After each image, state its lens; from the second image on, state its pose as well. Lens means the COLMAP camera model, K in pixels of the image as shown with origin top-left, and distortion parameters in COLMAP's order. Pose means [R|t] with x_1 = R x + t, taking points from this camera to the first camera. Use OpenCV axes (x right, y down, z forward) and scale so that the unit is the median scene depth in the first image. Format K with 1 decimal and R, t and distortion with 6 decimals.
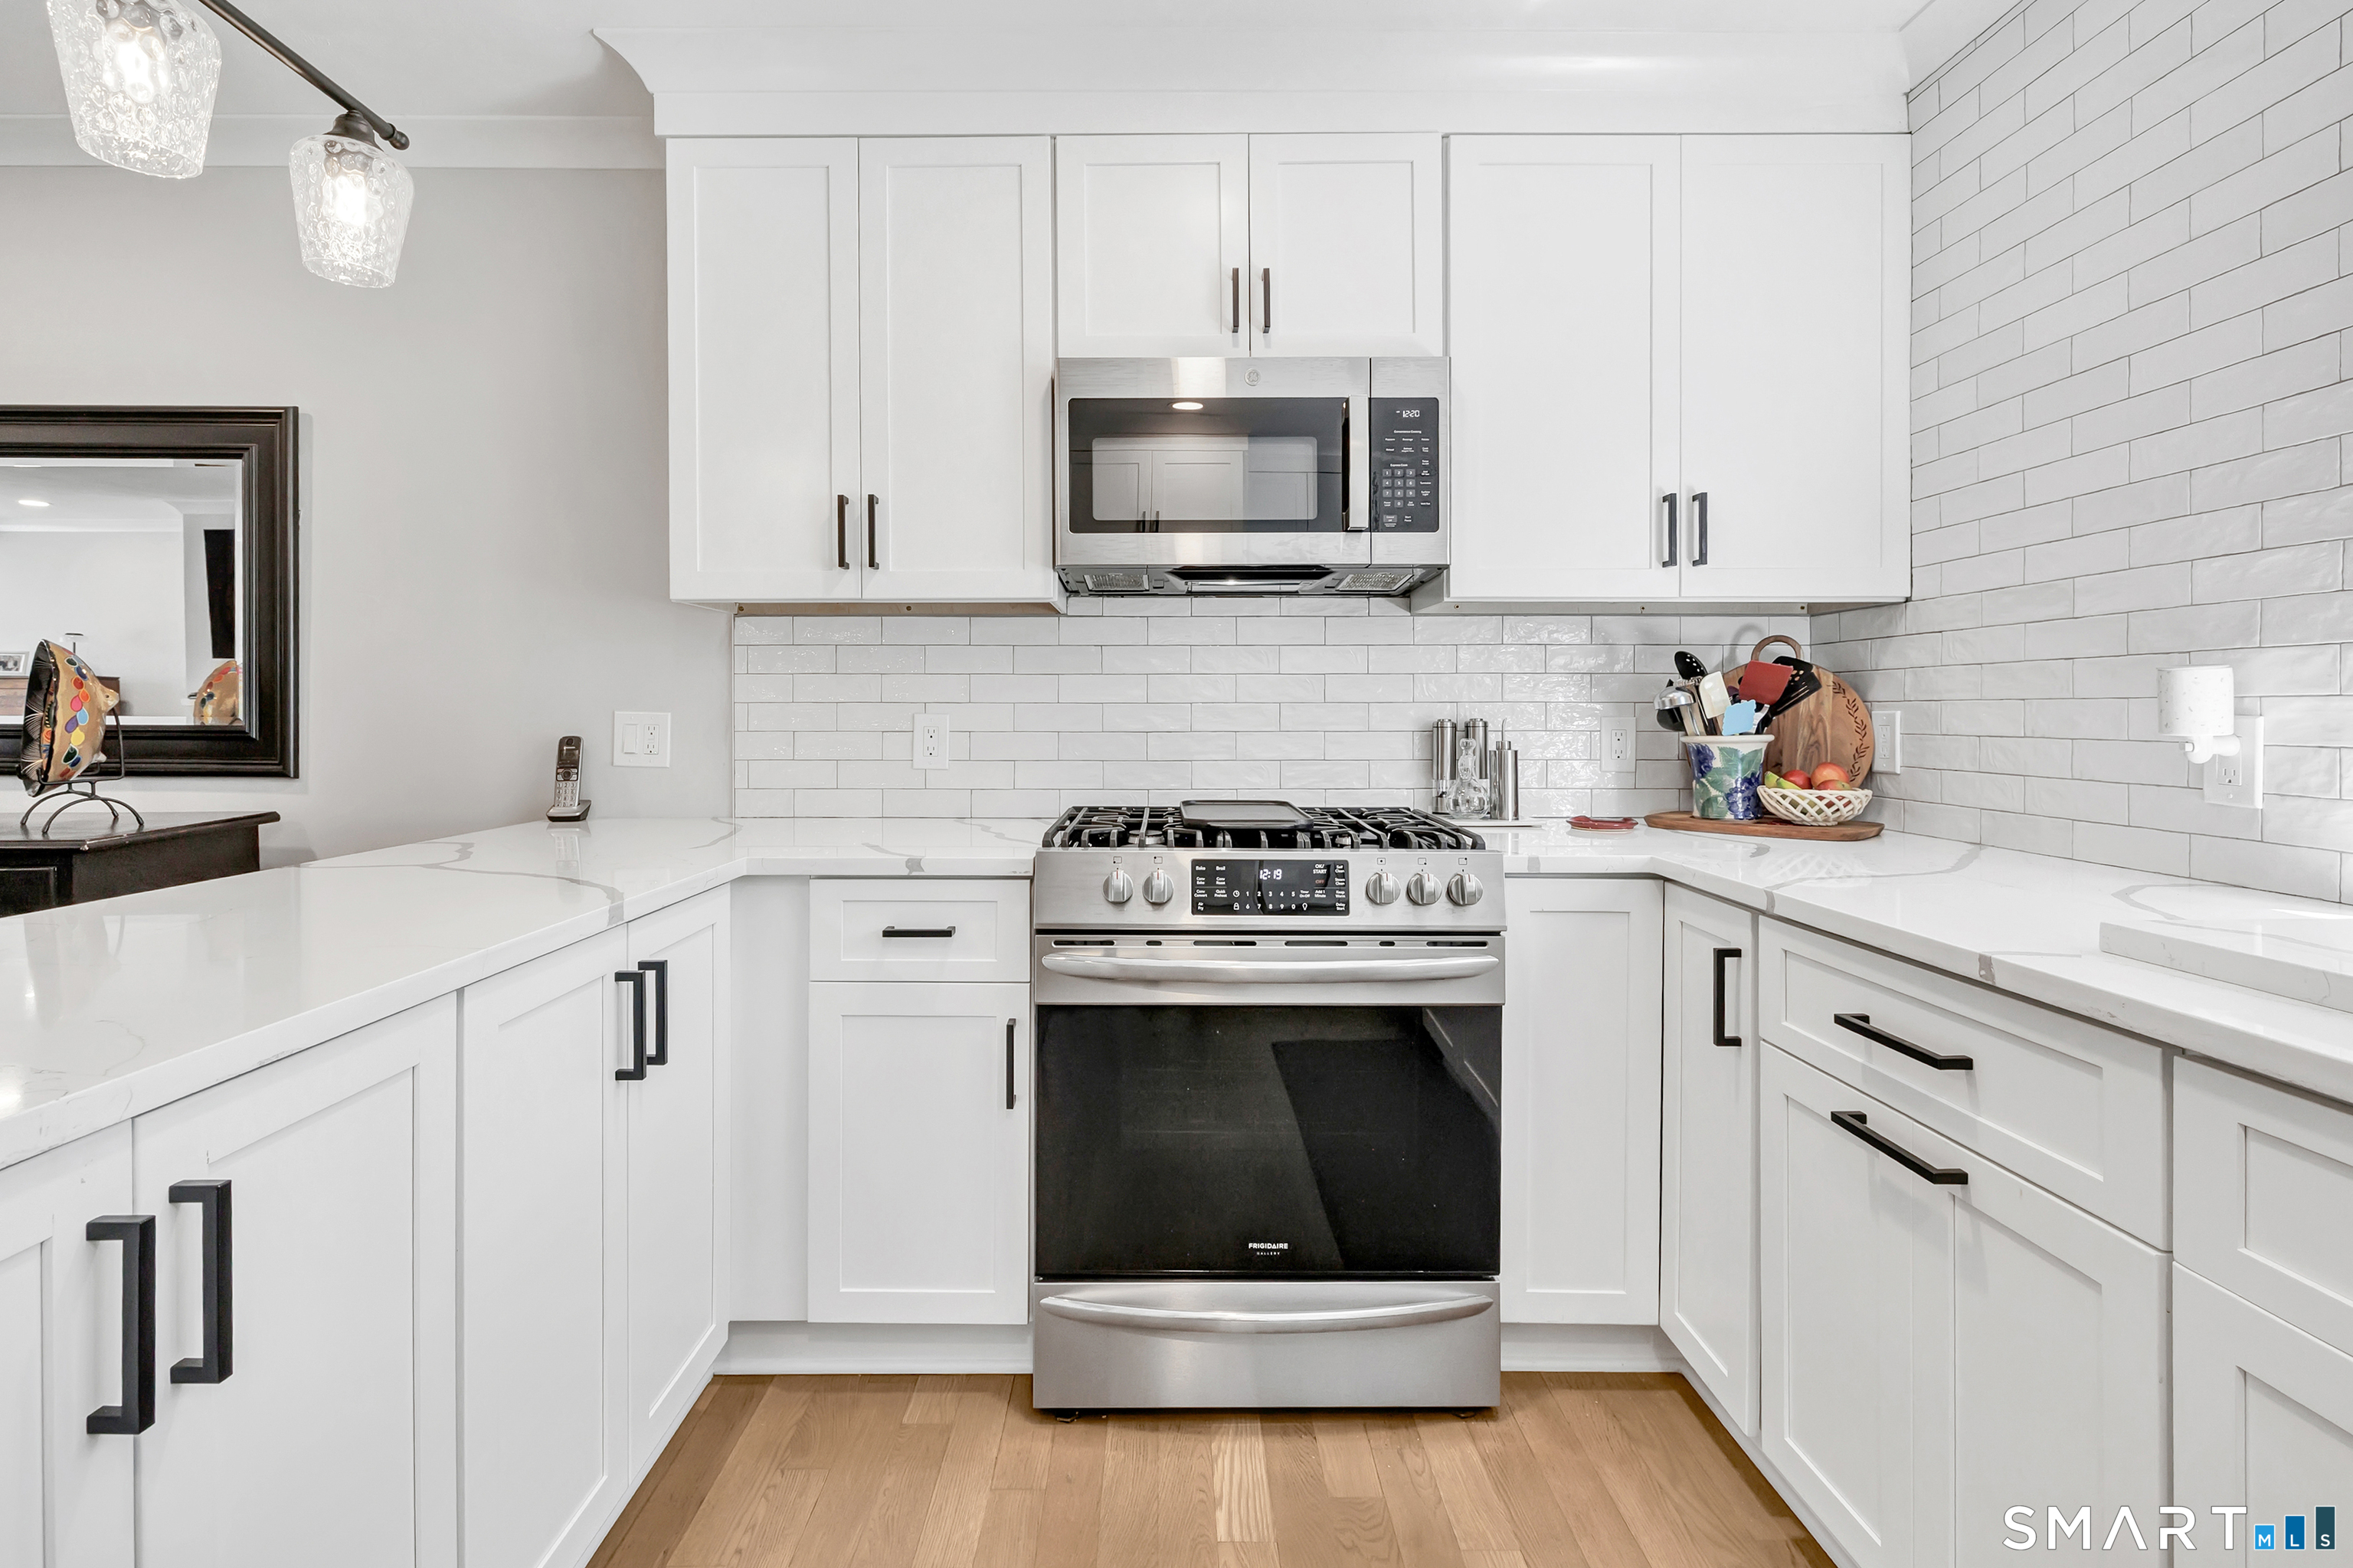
lens RADIAL K [[1075.7, 0, 1092.9], [0, 1075.7, 712.3], [0, 0, 1]] dist [-0.001363, 0.001854]
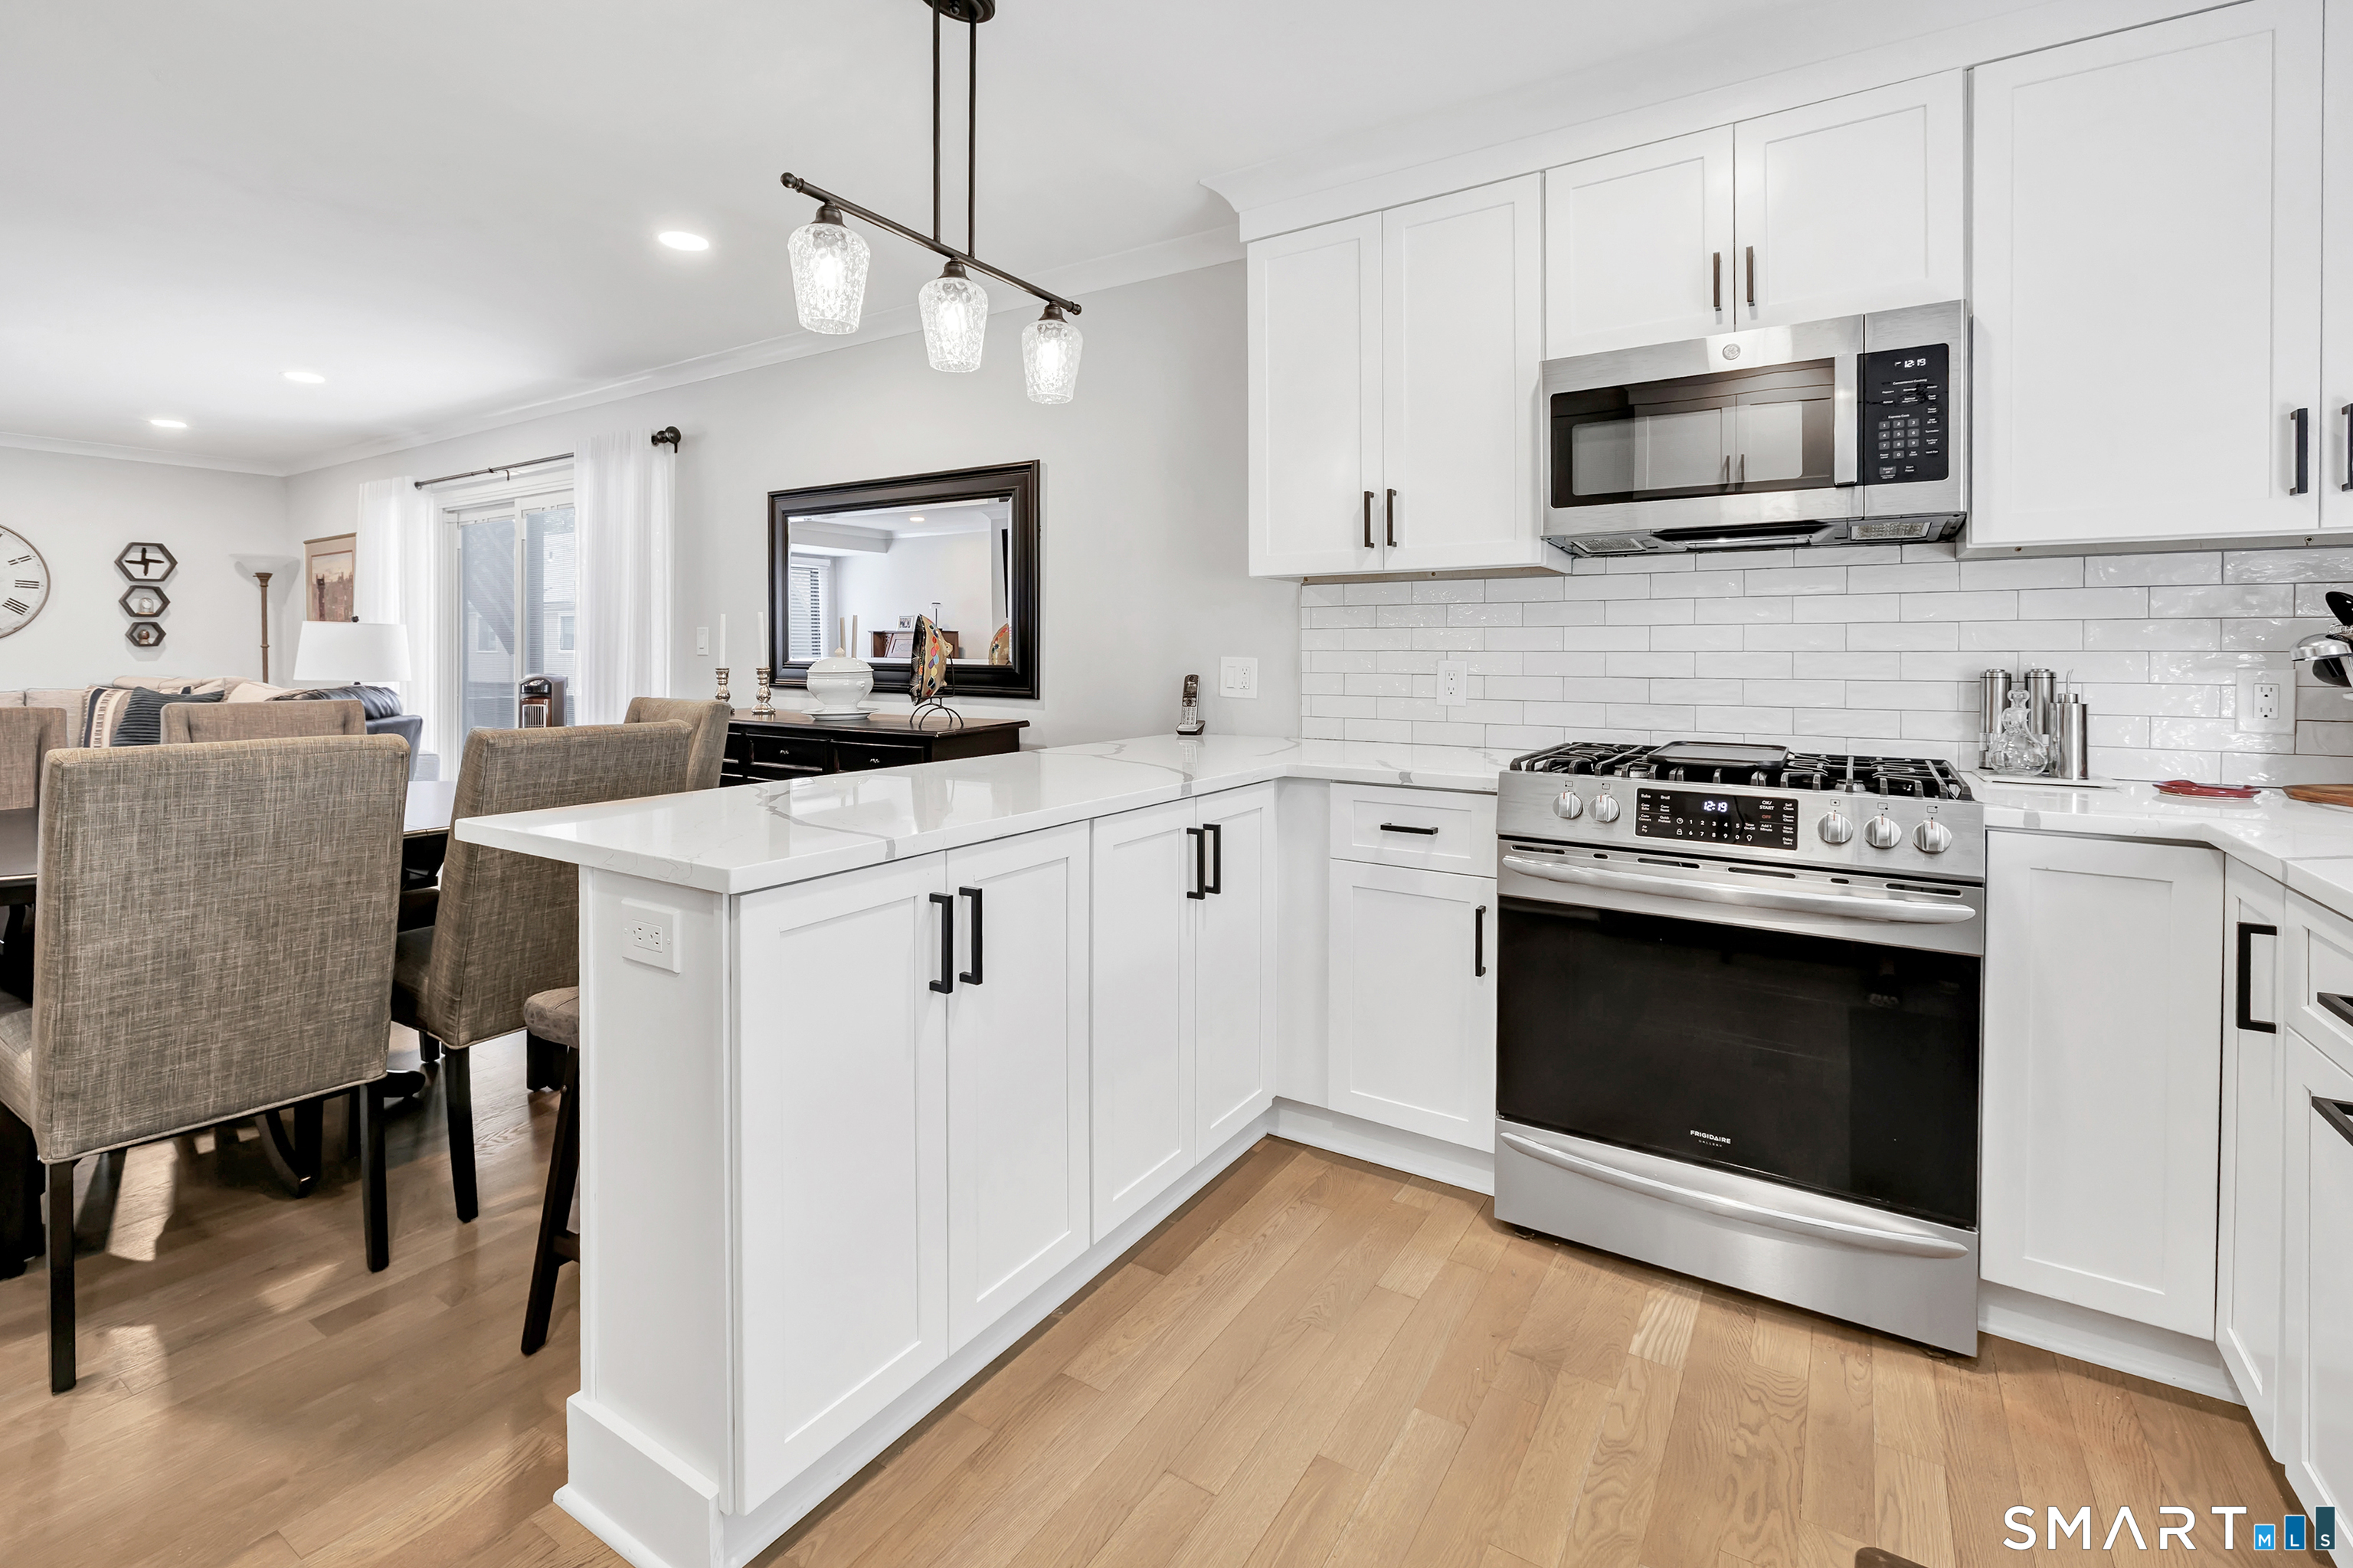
lens RADIAL K [[1075.7, 0, 1128.9], [0, 1075.7, 661.8], [0, 0, 1]] dist [-0.001363, 0.001854]
pose [[0.833842, 0.007090, -0.551957, 0.264590], [-0.003113, 0.999962, 0.008142, -0.006775], [0.551994, -0.005071, 0.833833, -0.260492]]
